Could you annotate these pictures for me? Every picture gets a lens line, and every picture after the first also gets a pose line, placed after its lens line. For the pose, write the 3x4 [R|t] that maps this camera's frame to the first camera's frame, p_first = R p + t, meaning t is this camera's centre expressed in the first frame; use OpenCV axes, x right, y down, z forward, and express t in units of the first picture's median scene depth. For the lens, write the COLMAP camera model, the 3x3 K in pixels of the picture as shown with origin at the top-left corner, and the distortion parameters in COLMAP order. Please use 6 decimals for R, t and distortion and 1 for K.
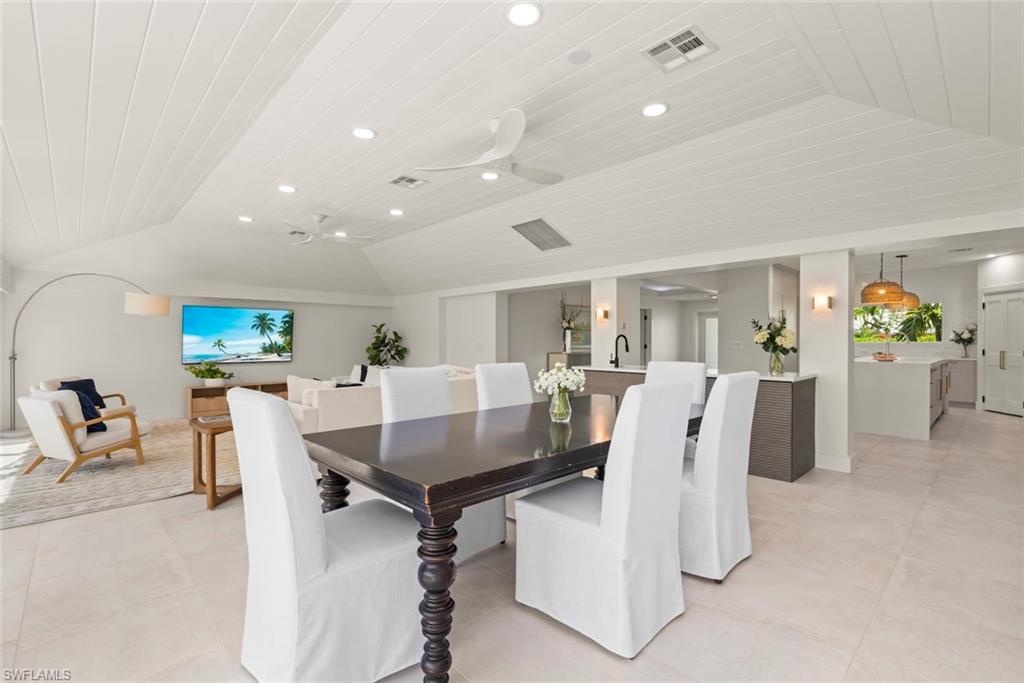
lens RADIAL K [[468.3, 0, 506.6], [0, 468.3, 347.0], [0, 0, 1]] dist [-0.000299, 0.000491]
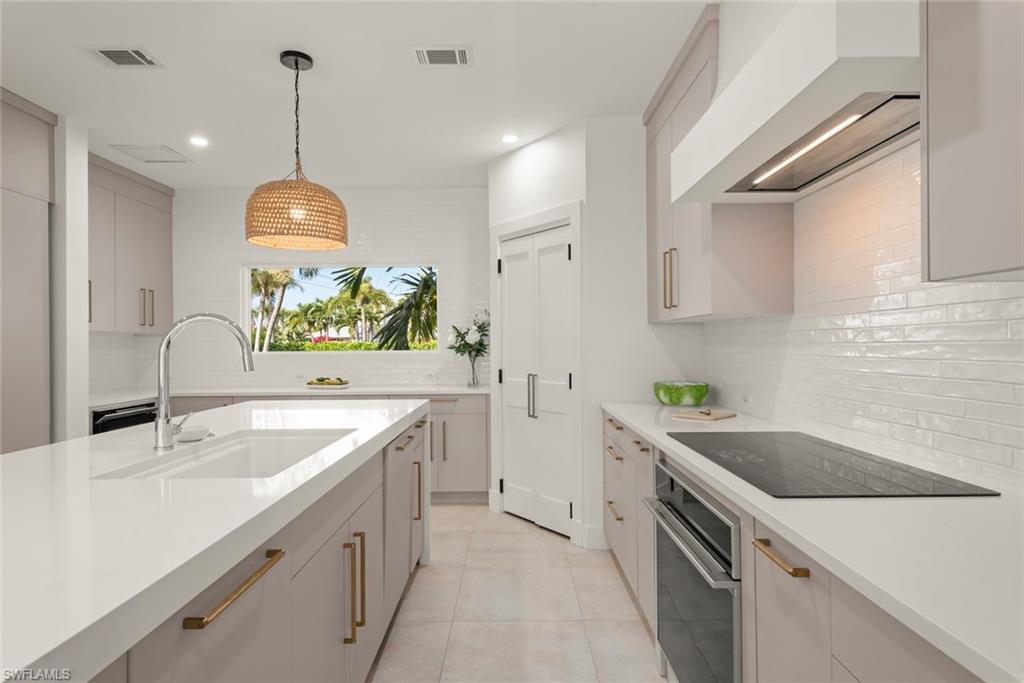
lens RADIAL K [[568.2, 0, 512.3], [0, 568.2, 342.5], [0, 0, 1]] dist [0.001275, 0.000087]
pose [[0.690904, 0.003451, 0.722938, 0.644098], [0.010271, 0.999841, -0.014588, -0.011425], [-0.722873, 0.017504, 0.690759, 0.627193]]
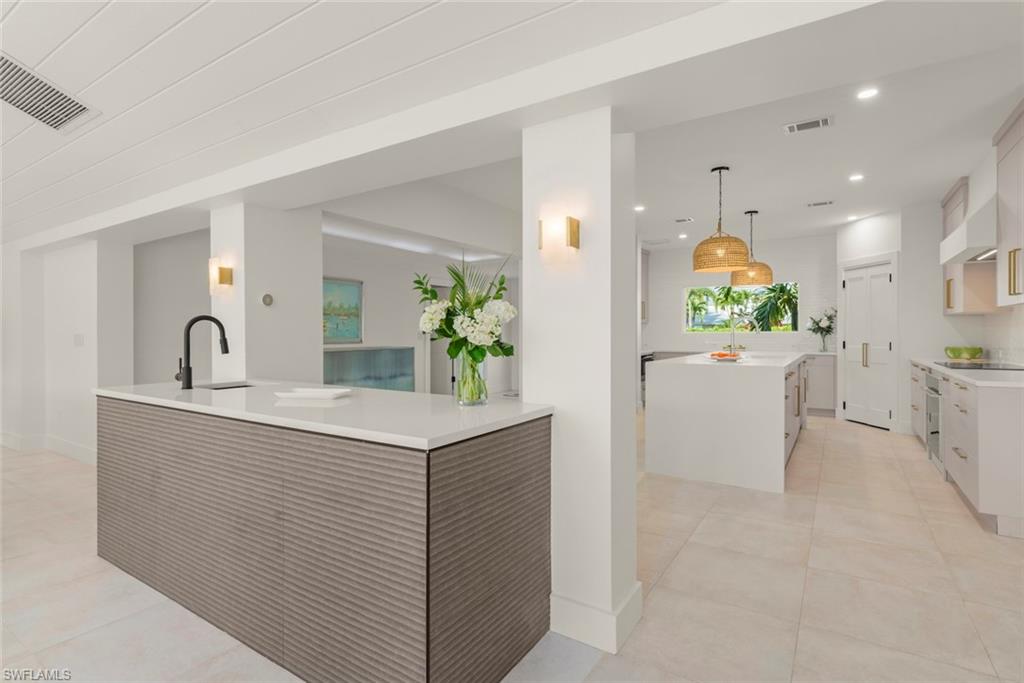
lens RADIAL K [[499.4, 0, 520.0], [0, 499.4, 337.9], [0, 0, 1]] dist [0.008717, -0.000434]
pose [[0.970386, -0.005082, 0.241505, 0.295905], [0.005608, 0.999983, -0.001490, -0.001720], [-0.241493, 0.002800, 0.970399, 0.322769]]
